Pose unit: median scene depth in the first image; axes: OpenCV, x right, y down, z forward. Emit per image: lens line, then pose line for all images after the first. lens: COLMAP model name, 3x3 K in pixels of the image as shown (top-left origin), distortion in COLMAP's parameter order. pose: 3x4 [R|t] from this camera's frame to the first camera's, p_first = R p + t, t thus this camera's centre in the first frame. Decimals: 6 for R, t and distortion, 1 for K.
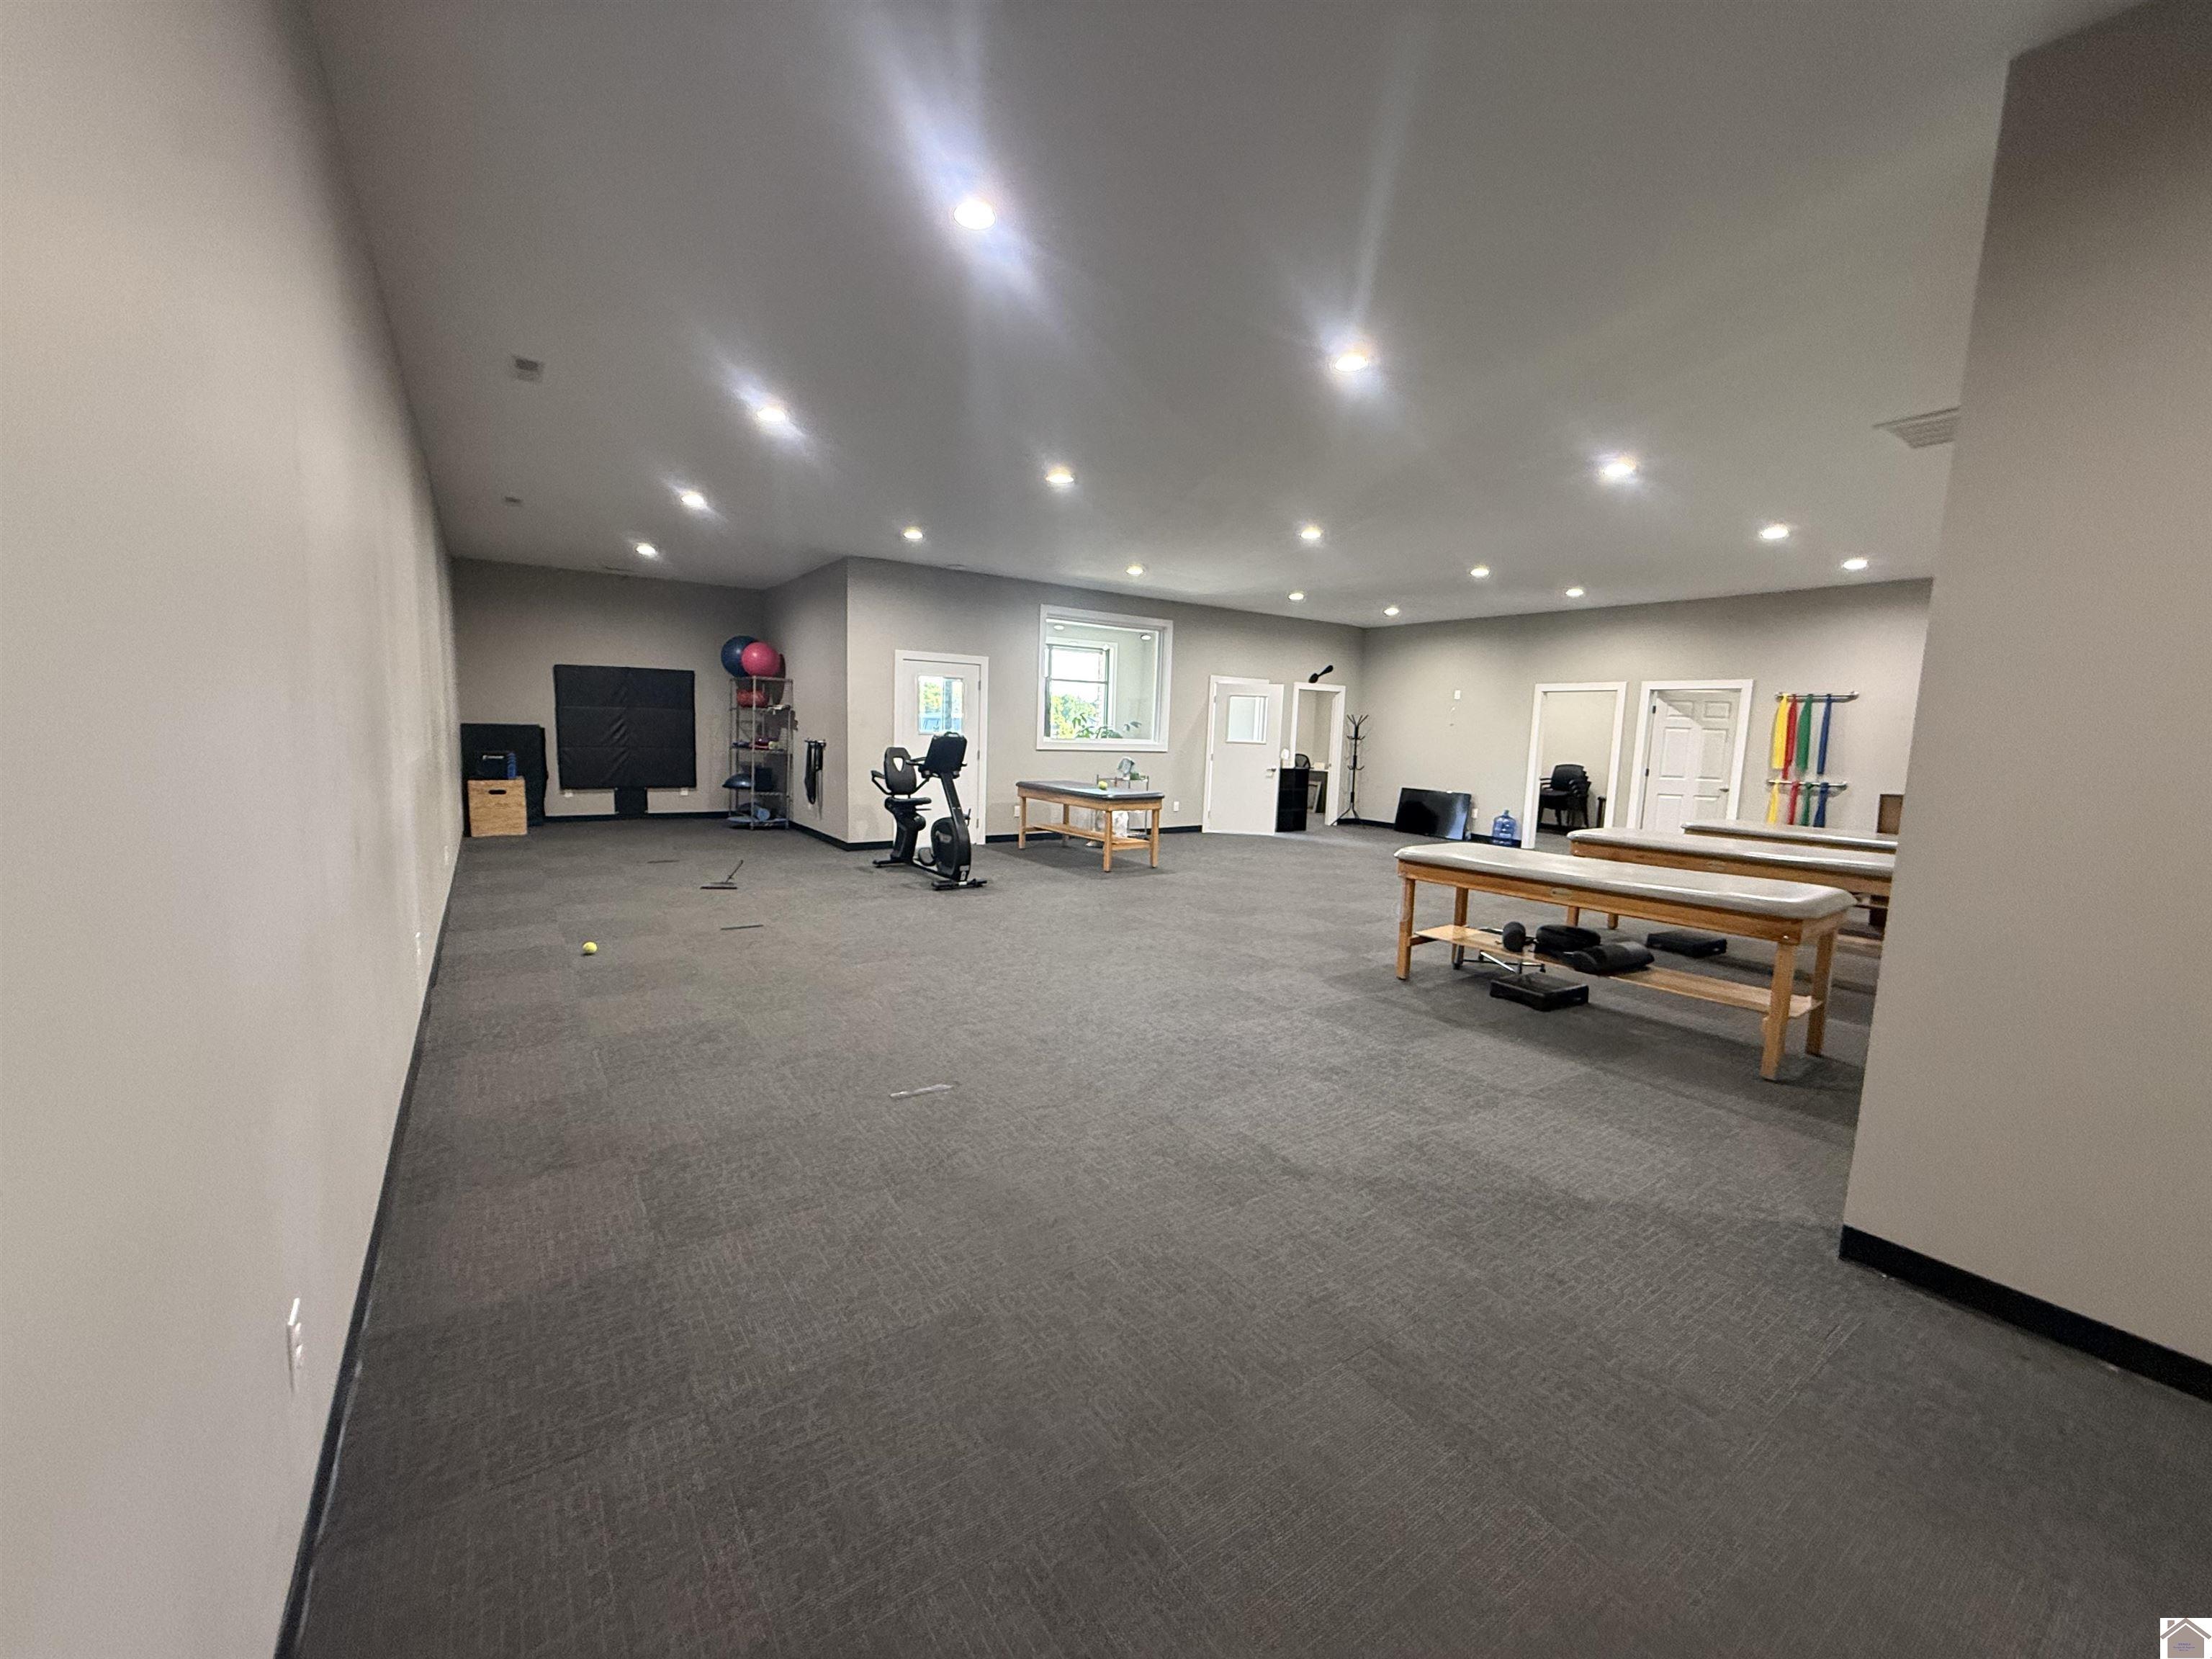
lens RADIAL K [[877.8, 0, 1096.4], [0, 877.8, 831.7], [0, 0, 1]] dist [0.002033, -0.000253]
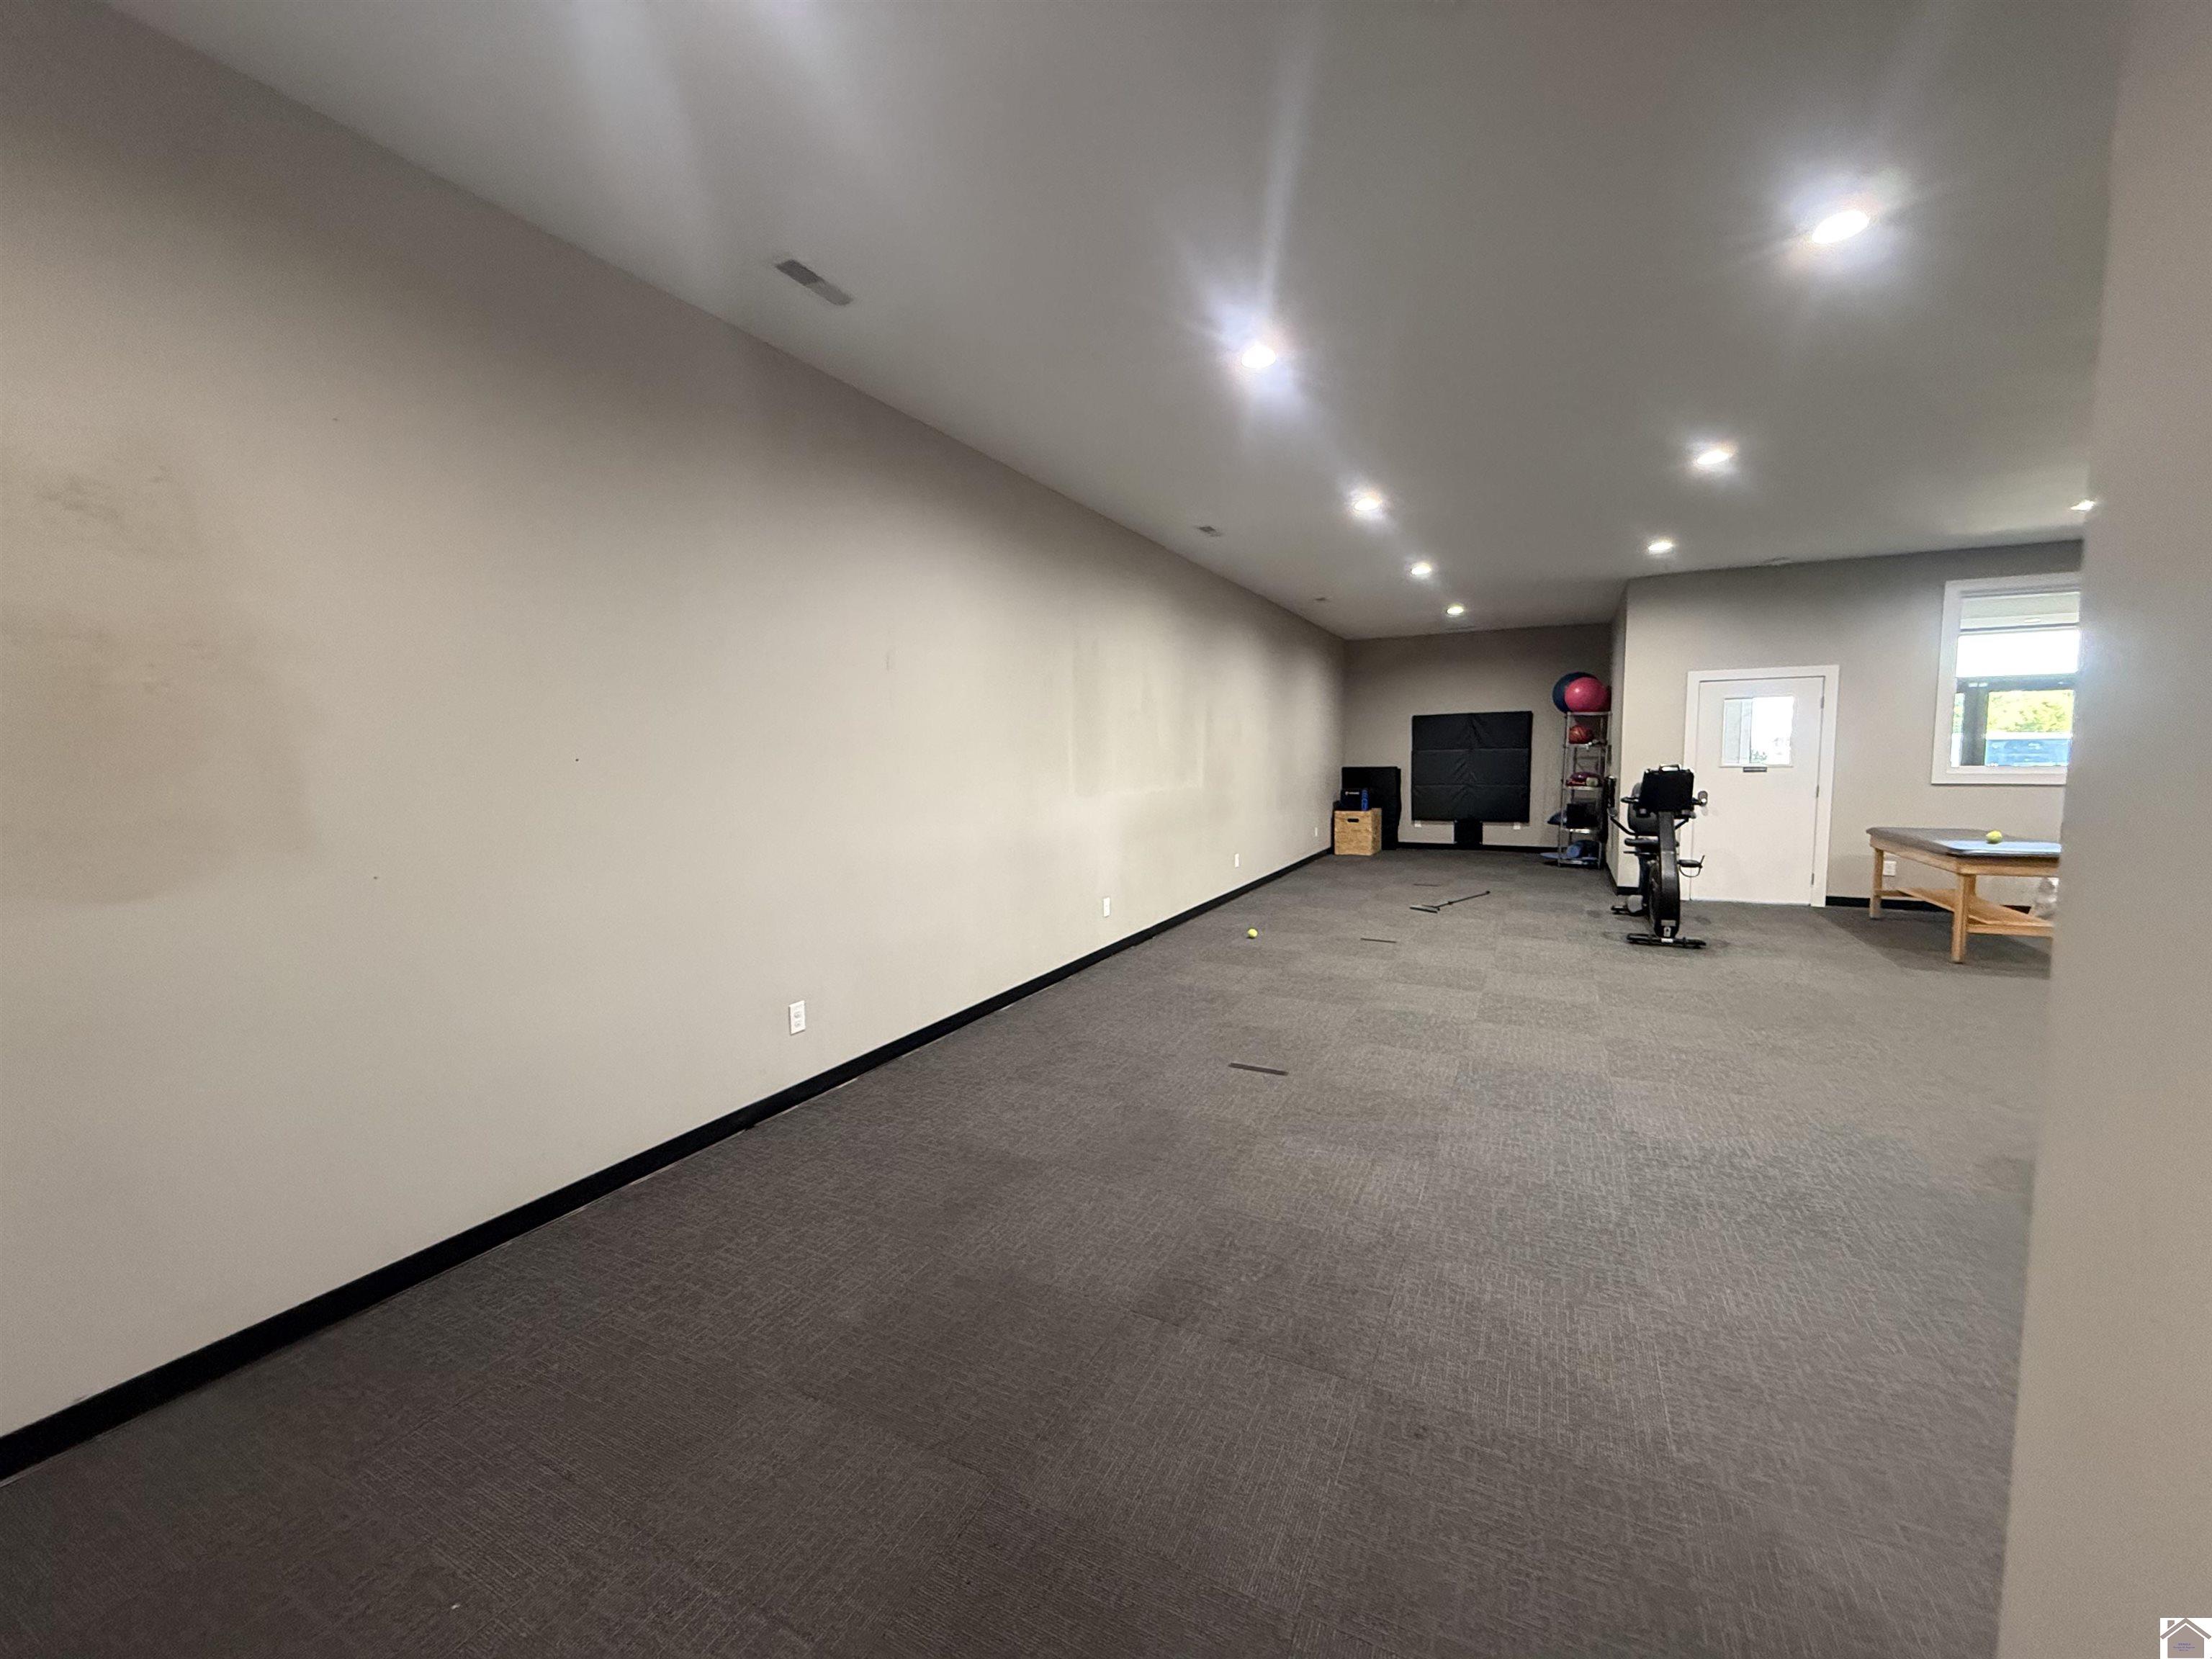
lens RADIAL K [[877.8, 0, 1104.5], [0, 877.8, 834.8], [0, 0, 1]] dist [0.002033, -0.000253]
pose [[0.476354, 0.044492, -0.878127, 0.279530], [-0.077874, 0.996929, 0.008267, -0.007073], [0.875798, 0.064445, 0.478355, 0.082314]]
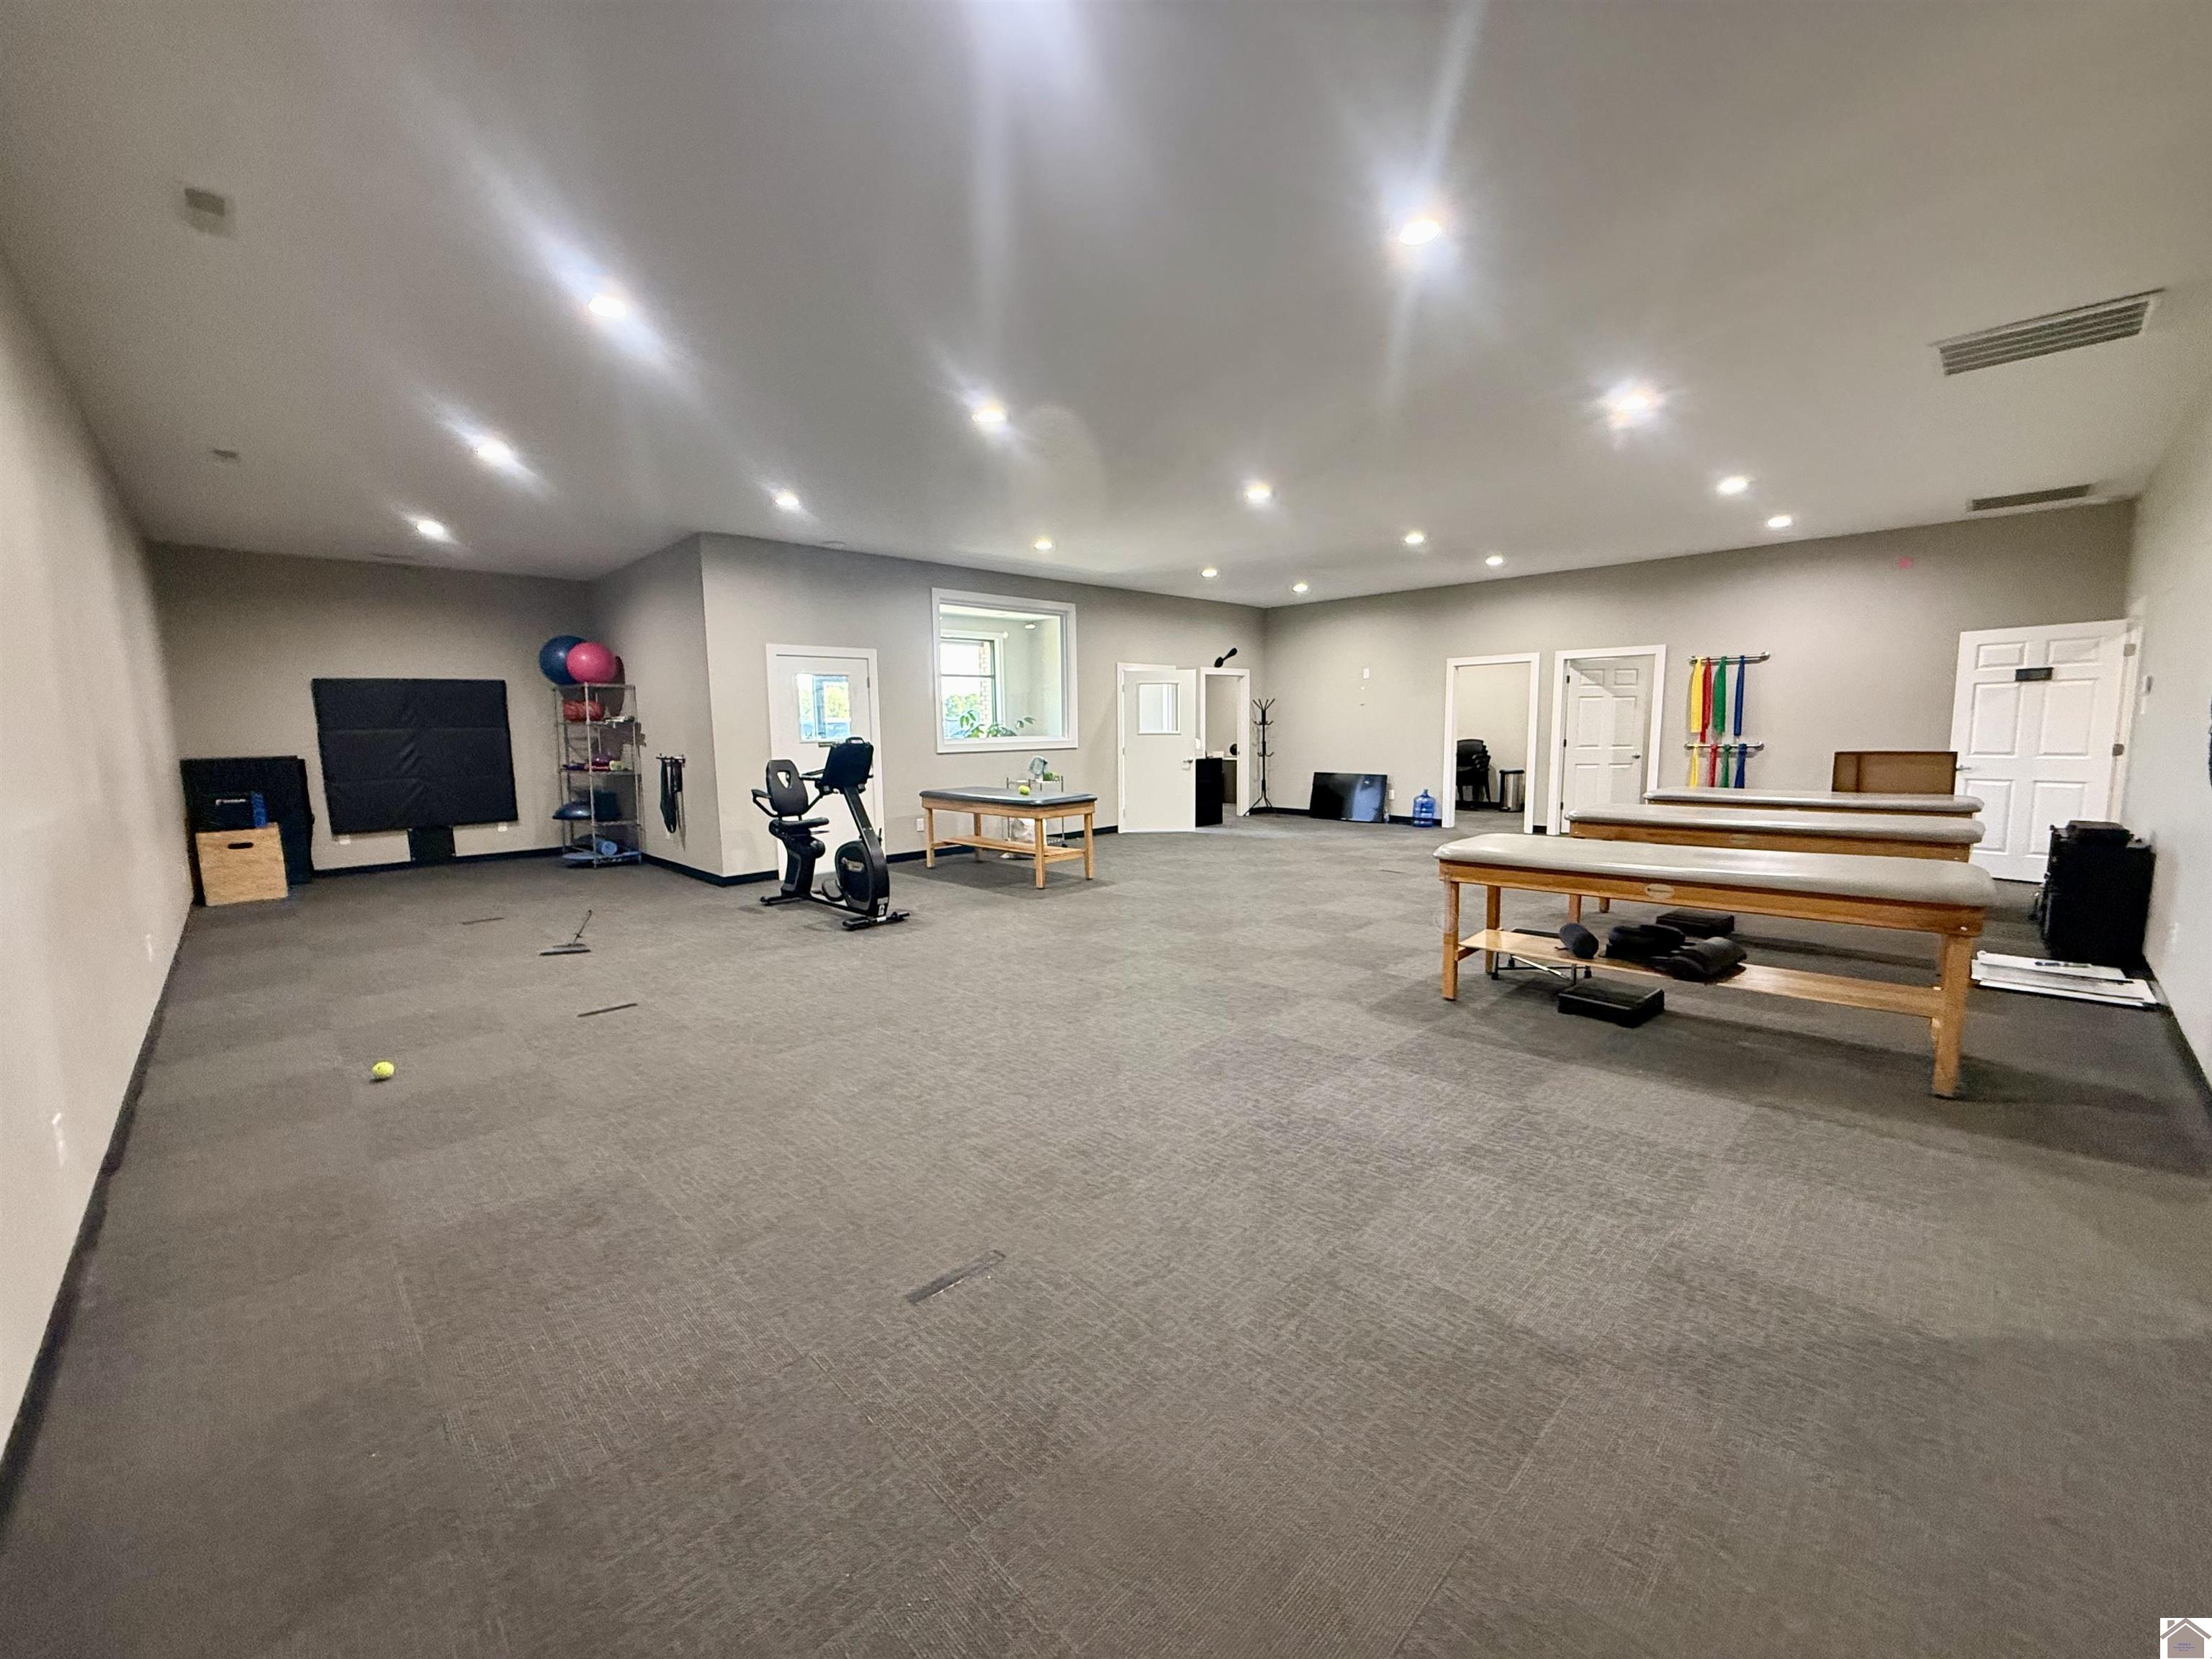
lens RADIAL K [[877.8, 0, 1095.7], [0, 877.8, 831.1], [0, 0, 1]] dist [0.002033, -0.000253]
pose [[0.985098, -0.067924, 0.158012, -0.064926], [0.067380, 0.997689, 0.008803, -0.014714], [-0.158244, 0.001975, 0.987398, 0.123045]]
